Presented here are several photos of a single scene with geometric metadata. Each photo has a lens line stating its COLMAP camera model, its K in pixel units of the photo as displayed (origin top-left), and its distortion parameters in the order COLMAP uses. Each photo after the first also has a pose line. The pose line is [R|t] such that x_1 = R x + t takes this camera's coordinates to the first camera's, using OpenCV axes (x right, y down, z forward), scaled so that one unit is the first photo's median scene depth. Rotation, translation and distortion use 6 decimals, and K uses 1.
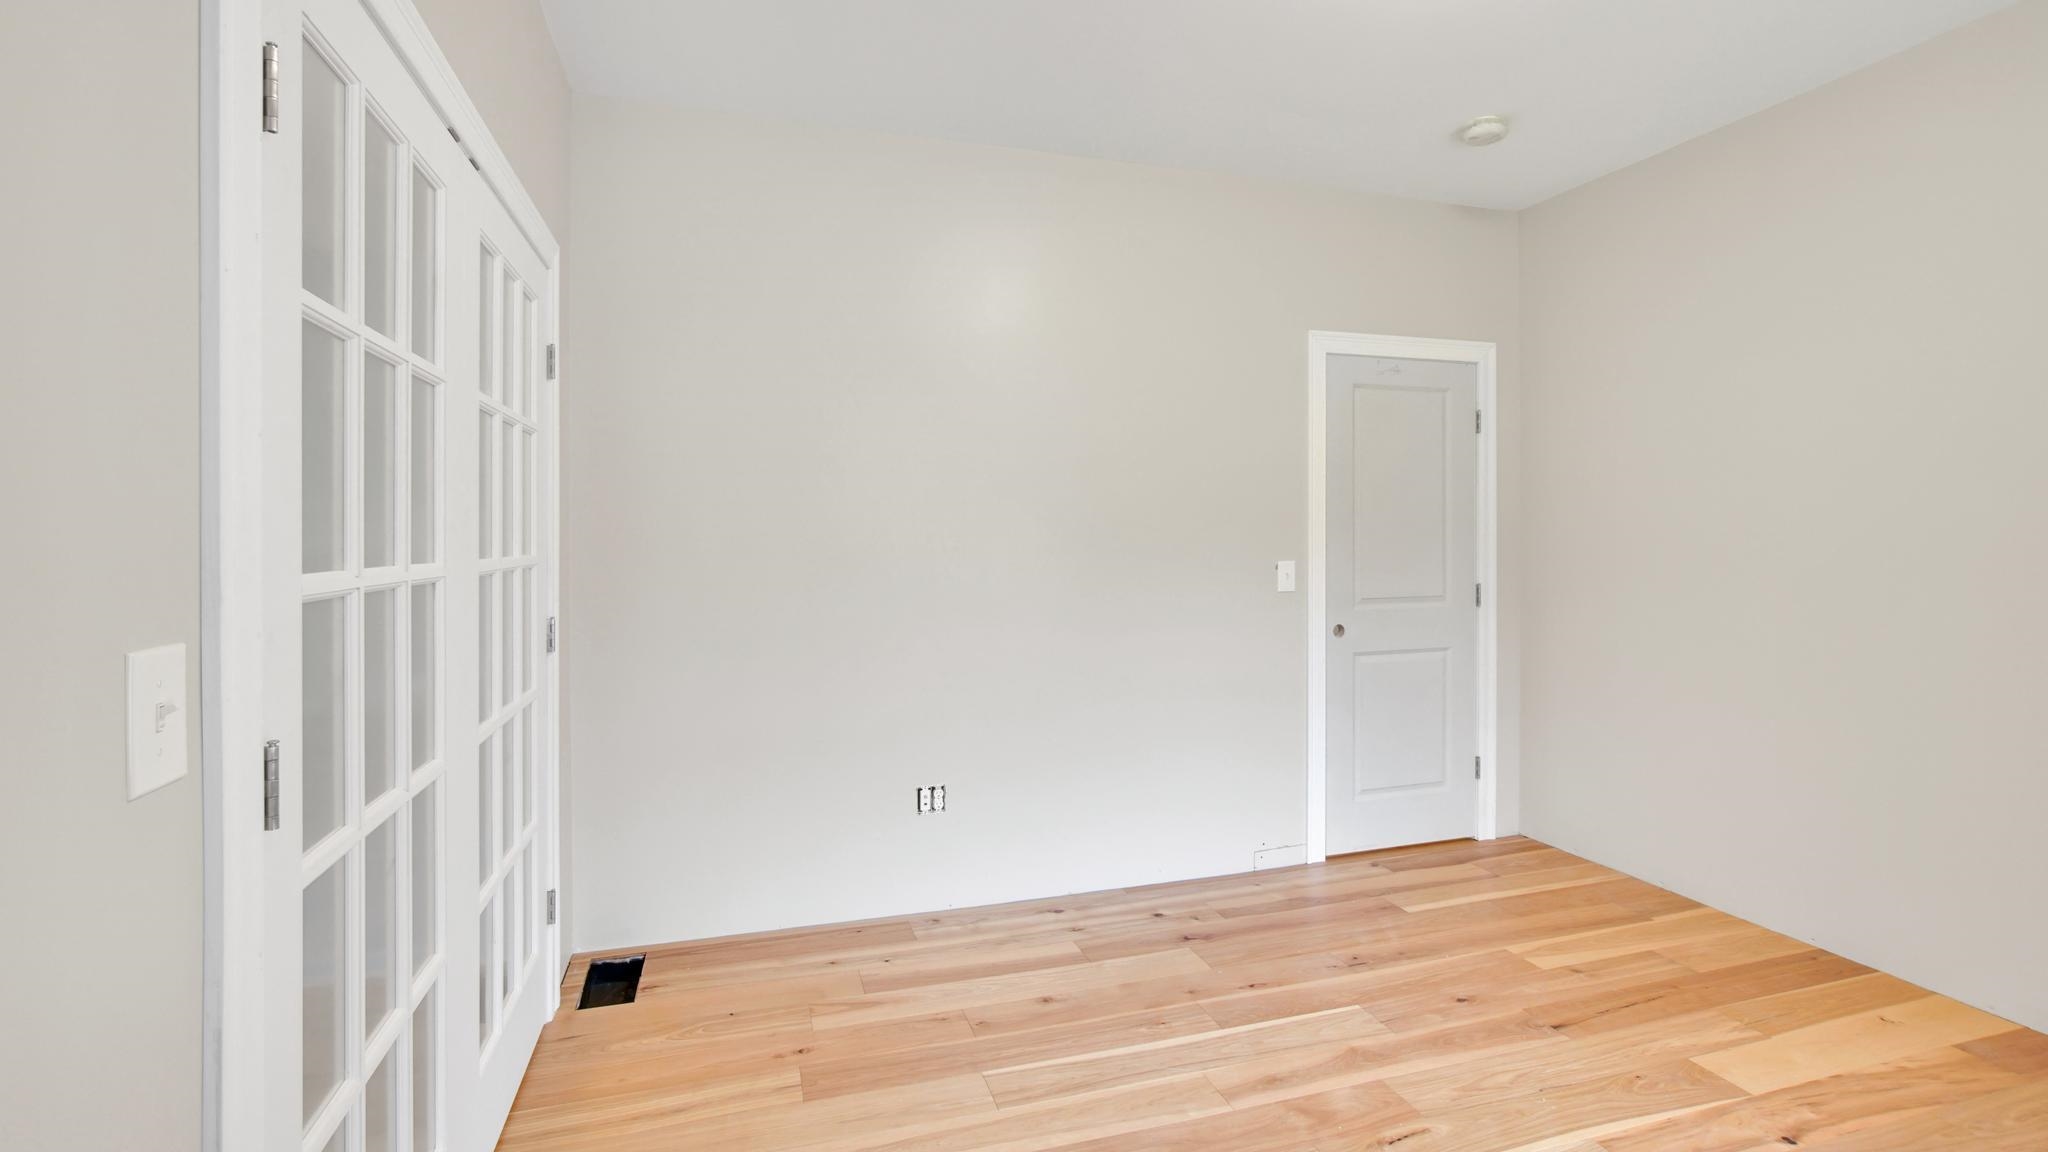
lens RADIAL K [[878.2, 0, 983.3], [0, 878.2, 540.1], [0, 0, 1]] dist [-0.009871, 0.000105]
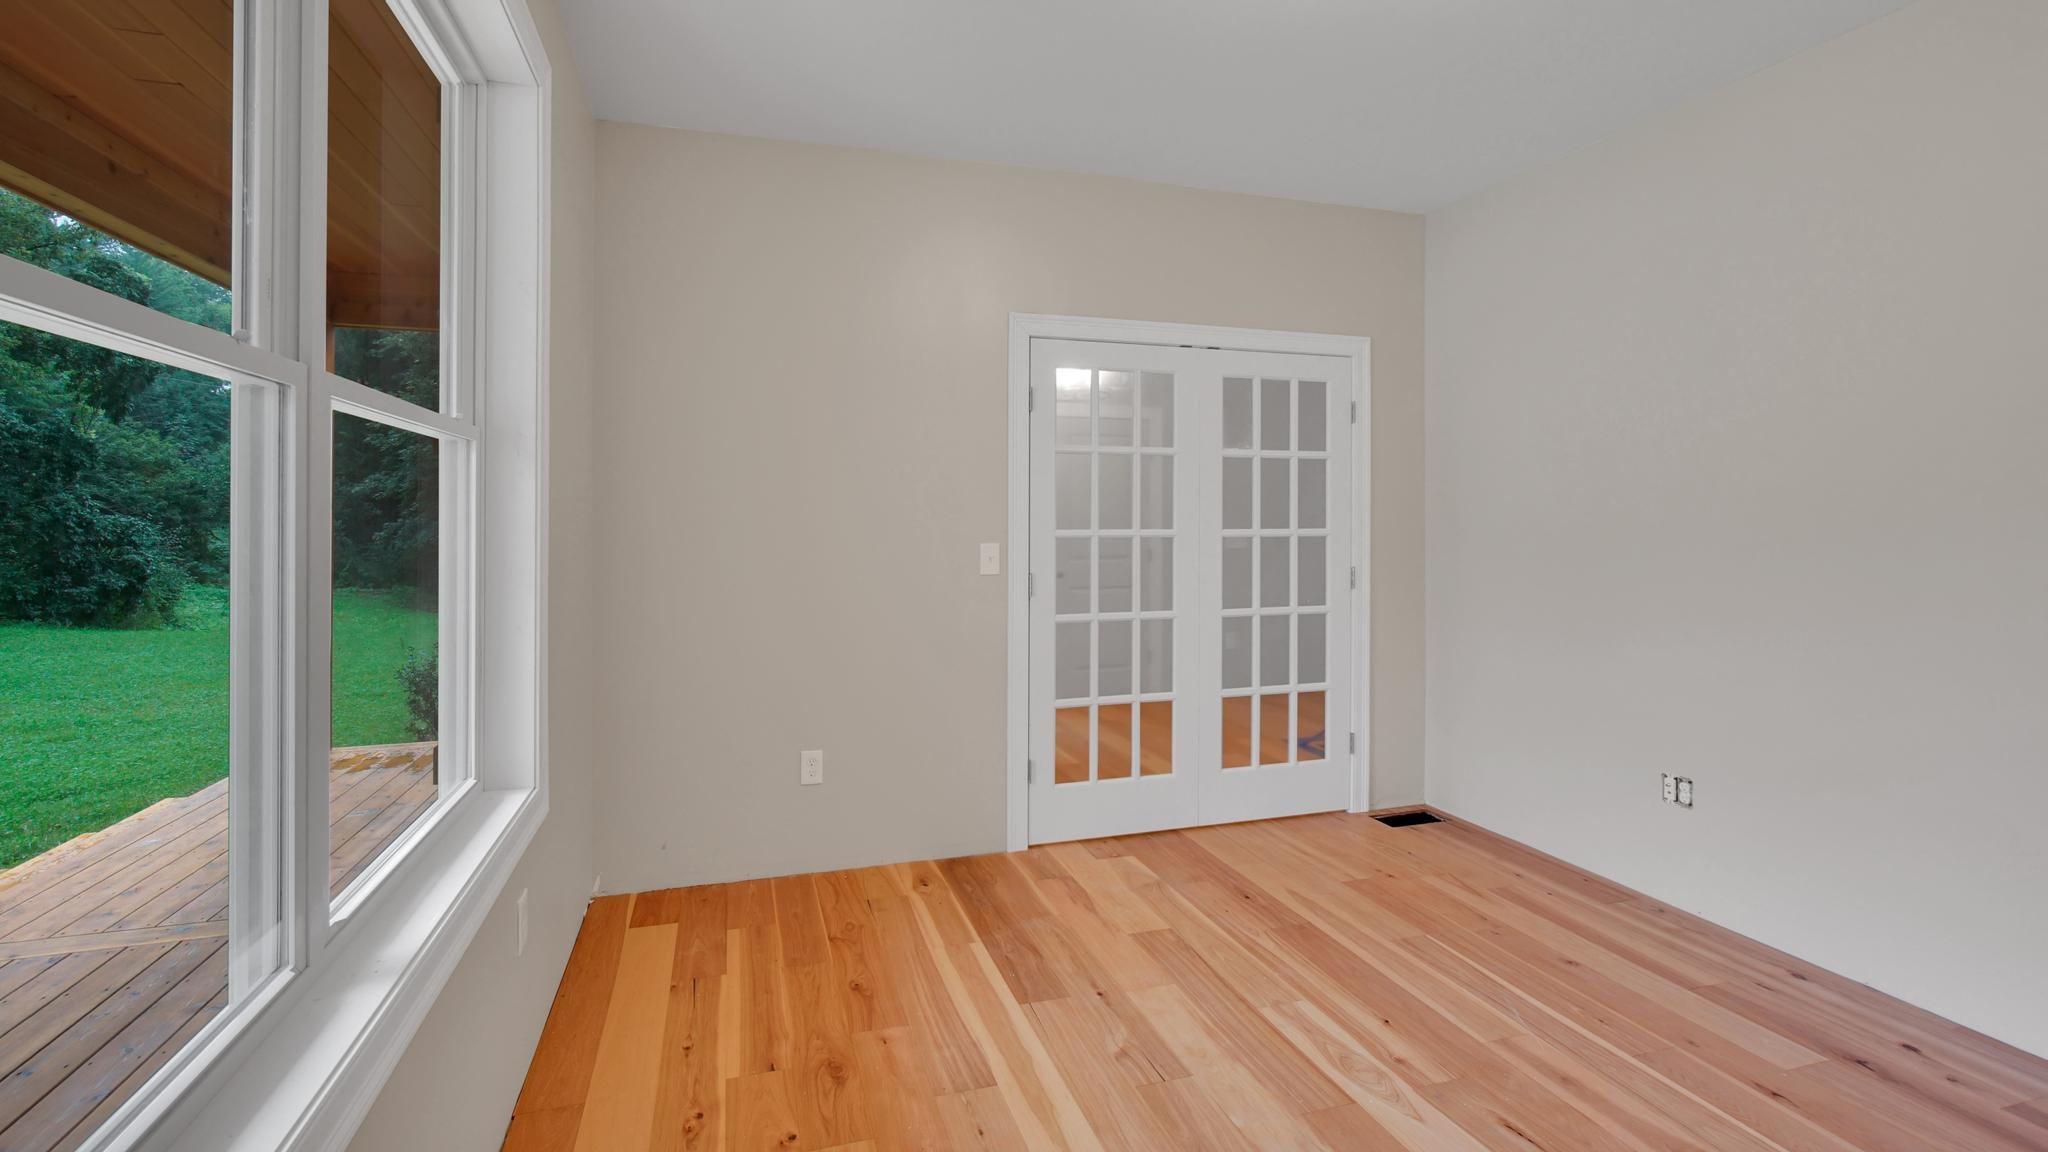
lens RADIAL K [[890.0, 0, 992.5], [0, 890.0, 526.4], [0, 0, 1]] dist [-0.010174, 0.000400]
pose [[-0.001300, 0.009024, -0.999958, 1.024411], [0.000407, 0.999959, 0.009023, -0.002083], [0.999999, -0.000395, -0.001303, 0.288178]]
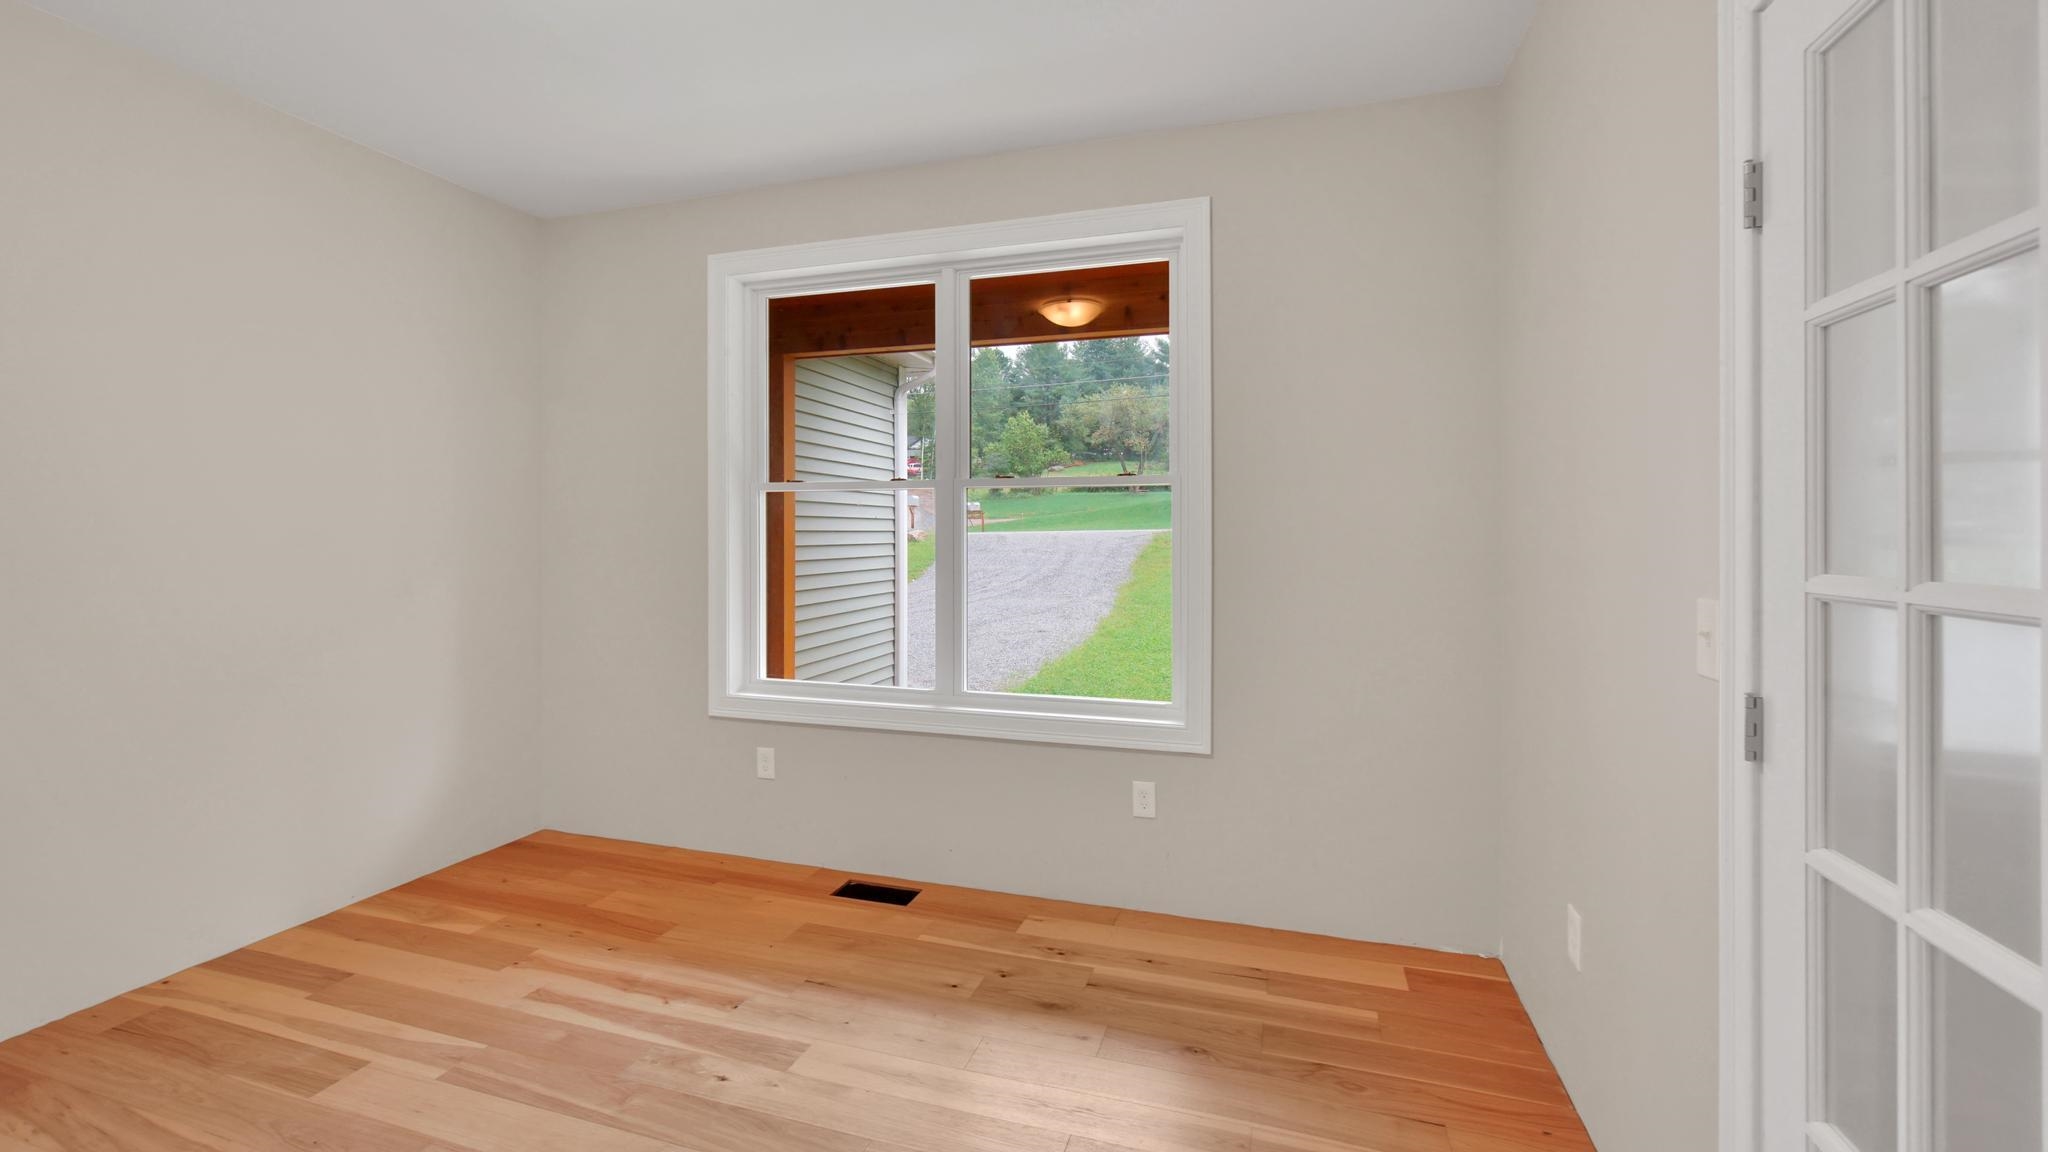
lens RADIAL K [[878.2, 0, 983.3], [0, 878.2, 540.1], [0, 0, 1]] dist [-0.009871, 0.000105]
pose [[-0.811610, -0.002171, 0.584195, -0.218956], [0.000785, 0.999988, 0.004807, 0.001604], [-0.584199, 0.004360, -0.811599, 0.927343]]
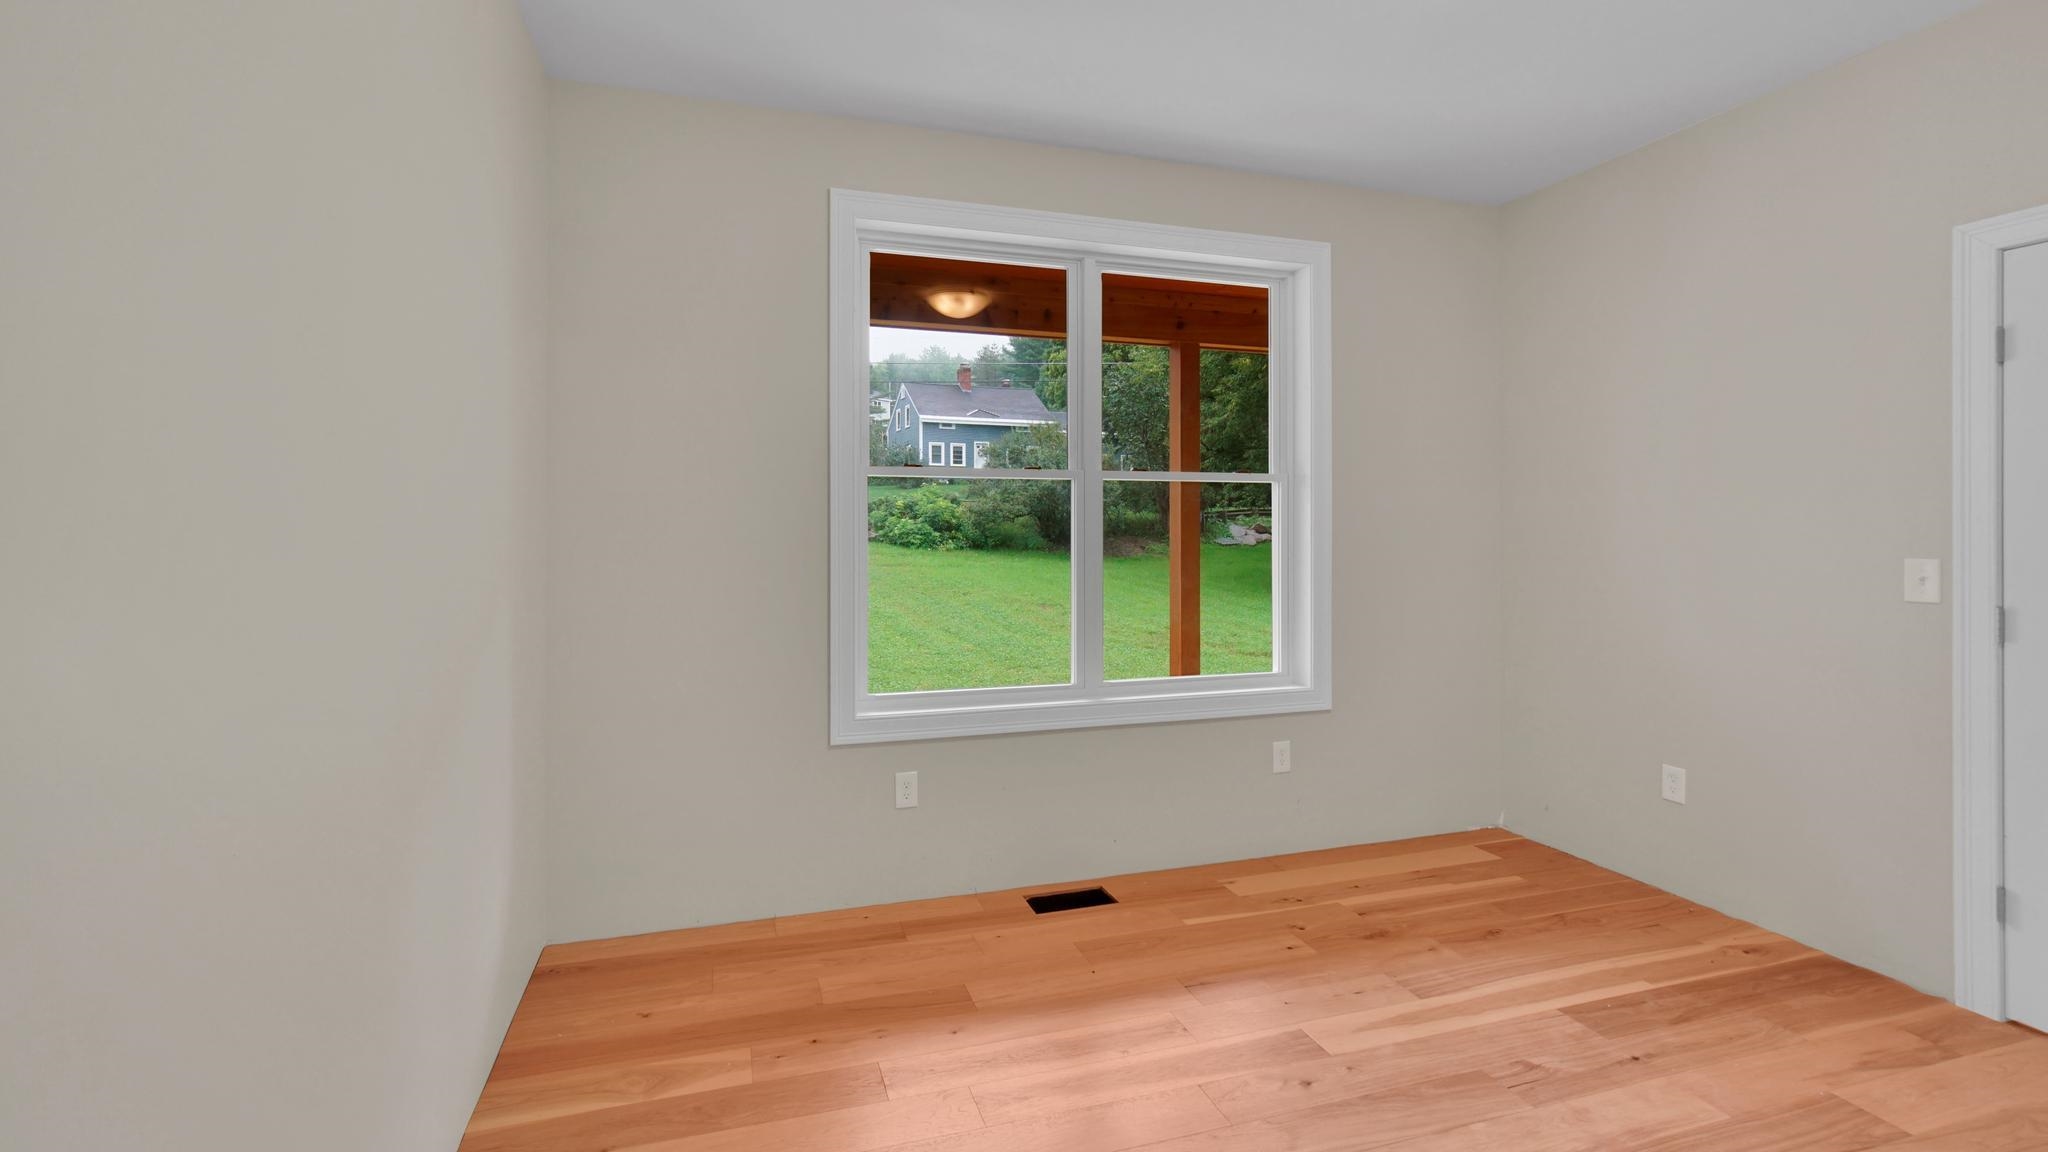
lens RADIAL K [[890.0, 0, 992.5], [0, 890.0, 526.4], [0, 0, 1]] dist [-0.010174, 0.000400]
pose [[-0.999997, 0.000963, 0.002173, 0.700129], [0.000961, 0.999999, -0.000908, 0.001530], [-0.002174, -0.000905, -0.999997, 1.205810]]
